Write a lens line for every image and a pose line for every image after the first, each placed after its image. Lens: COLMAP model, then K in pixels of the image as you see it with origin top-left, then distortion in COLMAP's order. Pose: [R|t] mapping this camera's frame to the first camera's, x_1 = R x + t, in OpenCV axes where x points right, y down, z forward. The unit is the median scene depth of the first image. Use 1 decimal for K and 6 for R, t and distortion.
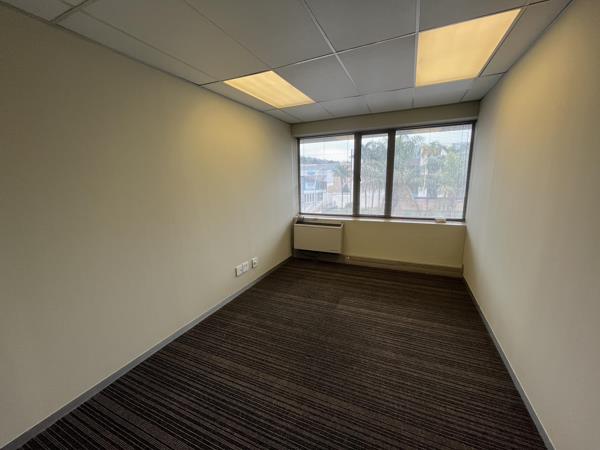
lens RADIAL K [[243.1, 0, 300.0], [0, 243.1, 225.0], [0, 0, 1]] dist [-0.027245, -0.000059]
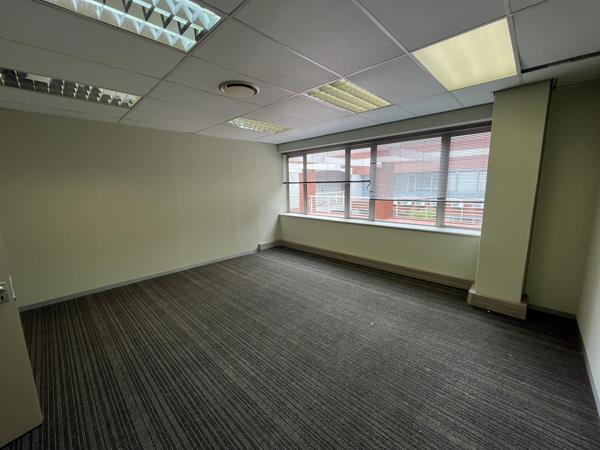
lens RADIAL K [[243.1, 0, 300.0], [0, 243.1, 225.0], [0, 0, 1]] dist [-0.027245, -0.000059]
pose [[0.942297, 0.060076, -0.329343, 0.433899], [-0.066791, 0.997725, -0.009101, 0.033358], [0.328048, 0.030573, 0.944166, -0.193238]]
